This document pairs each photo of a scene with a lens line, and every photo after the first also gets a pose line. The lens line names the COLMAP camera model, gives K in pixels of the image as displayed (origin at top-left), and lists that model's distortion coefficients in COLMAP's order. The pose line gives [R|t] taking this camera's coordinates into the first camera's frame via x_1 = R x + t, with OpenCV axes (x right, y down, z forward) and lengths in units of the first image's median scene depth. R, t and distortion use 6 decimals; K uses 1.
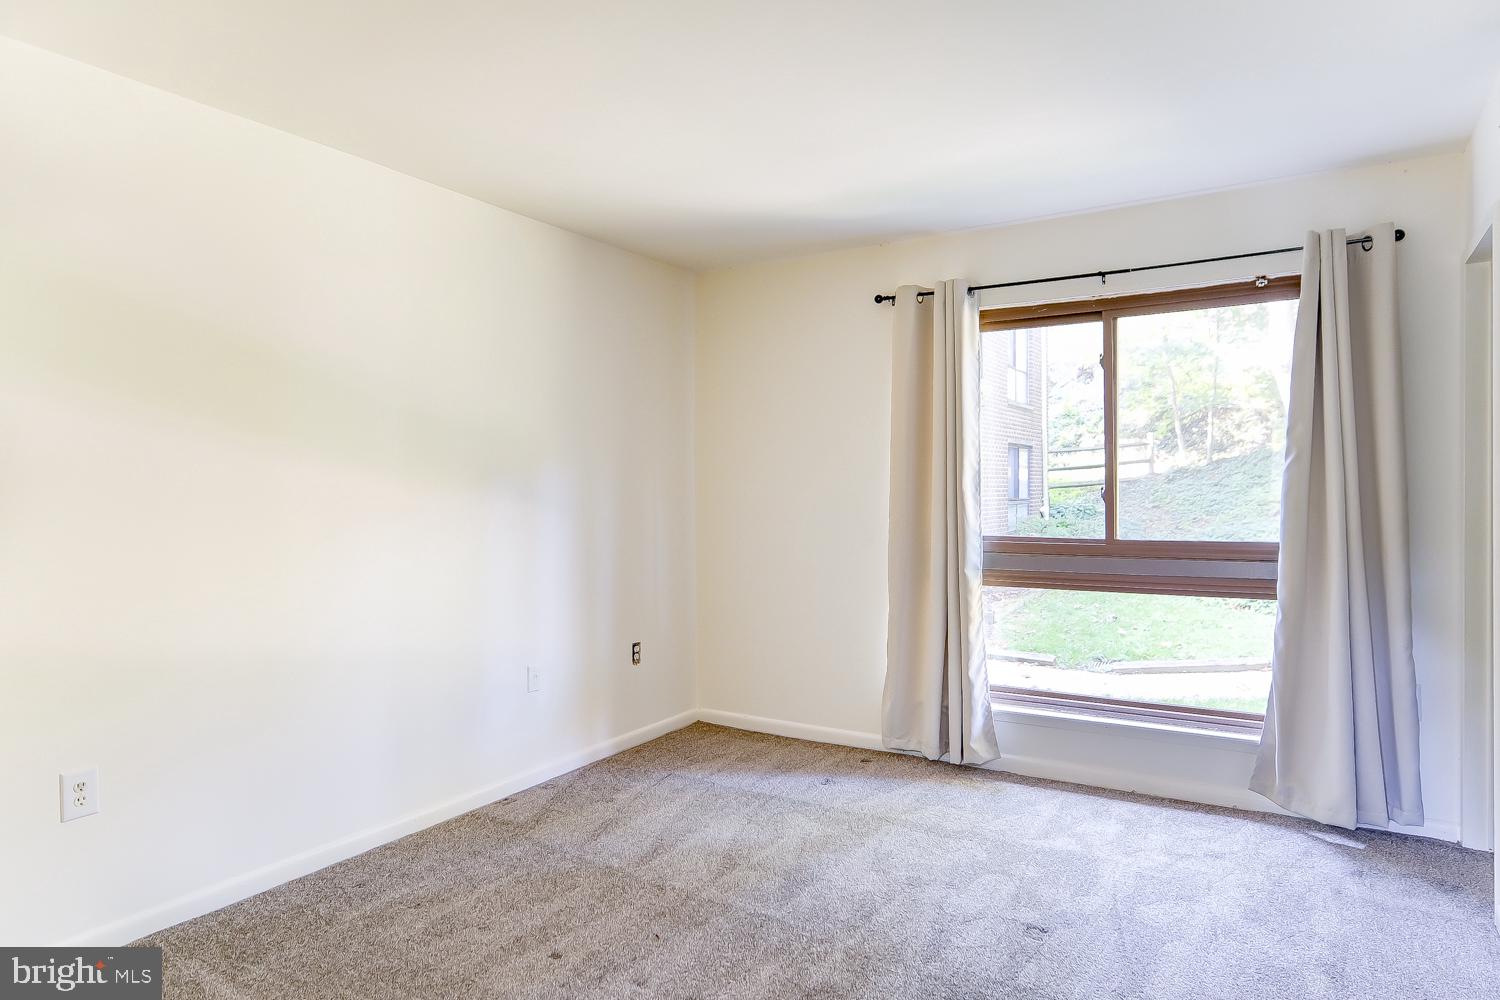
lens RADIAL K [[915.4, 0, 756.8], [0, 915.4, 497.0], [0, 0, 1]] dist [0.005964, -0.003993]
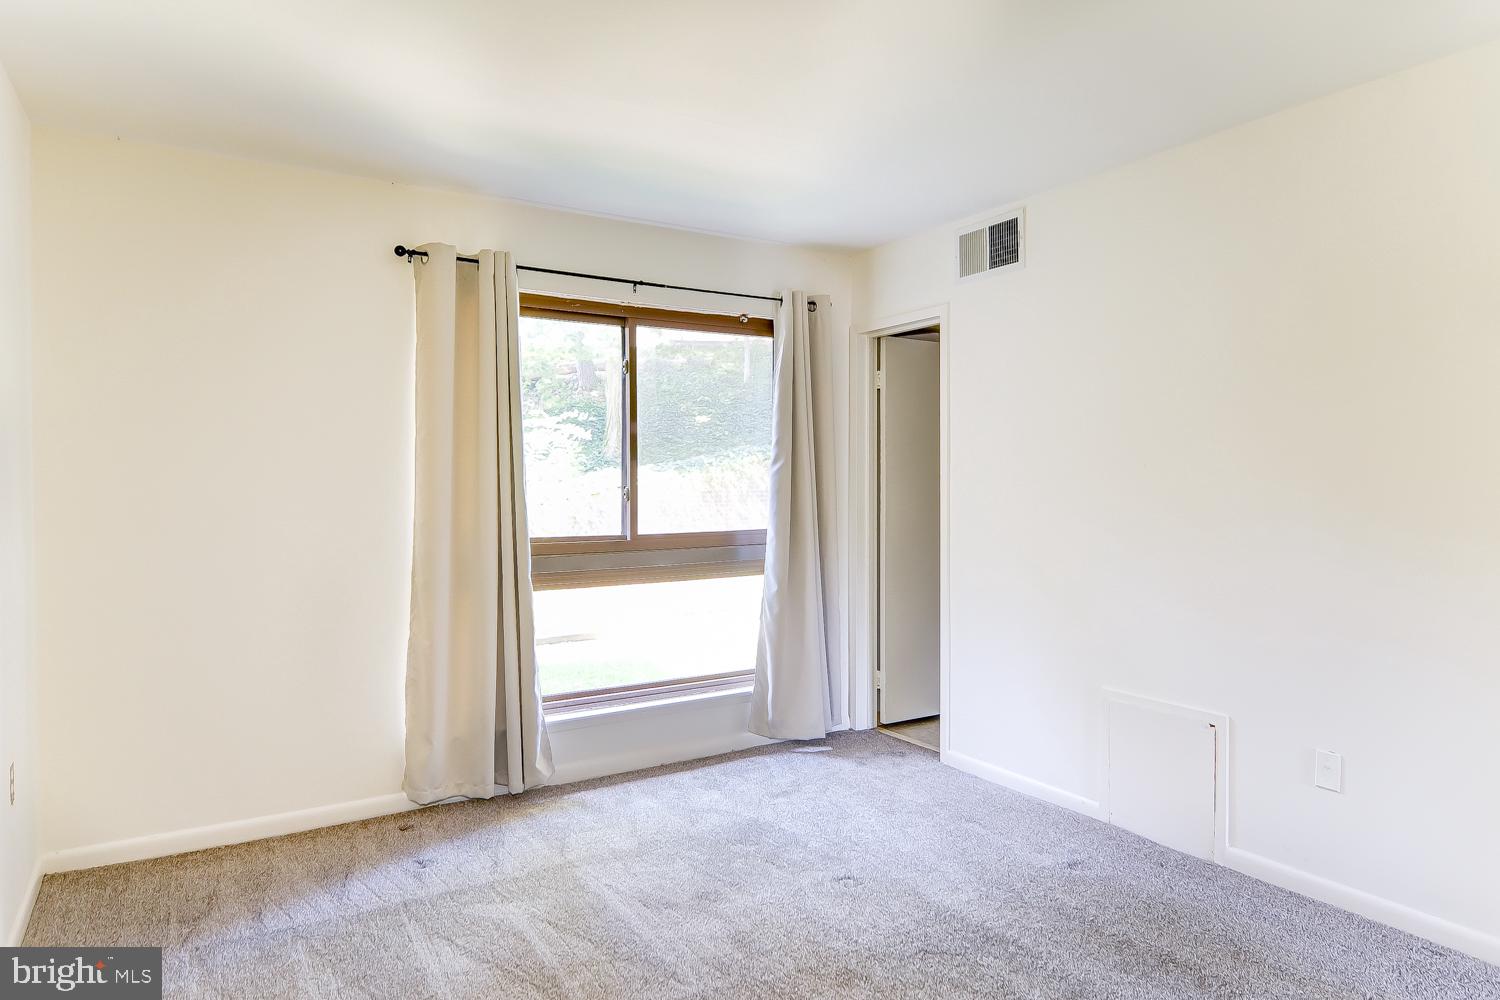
lens RADIAL K [[915.4, 0, 754.8], [0, 915.4, 497.7], [0, 0, 1]] dist [0.005964, -0.003993]
pose [[0.441284, -0.009604, 0.897316, -0.502950], [0.010140, 0.999932, 0.005715, -0.001081], [-0.897310, 0.006577, 0.441351, 0.407908]]
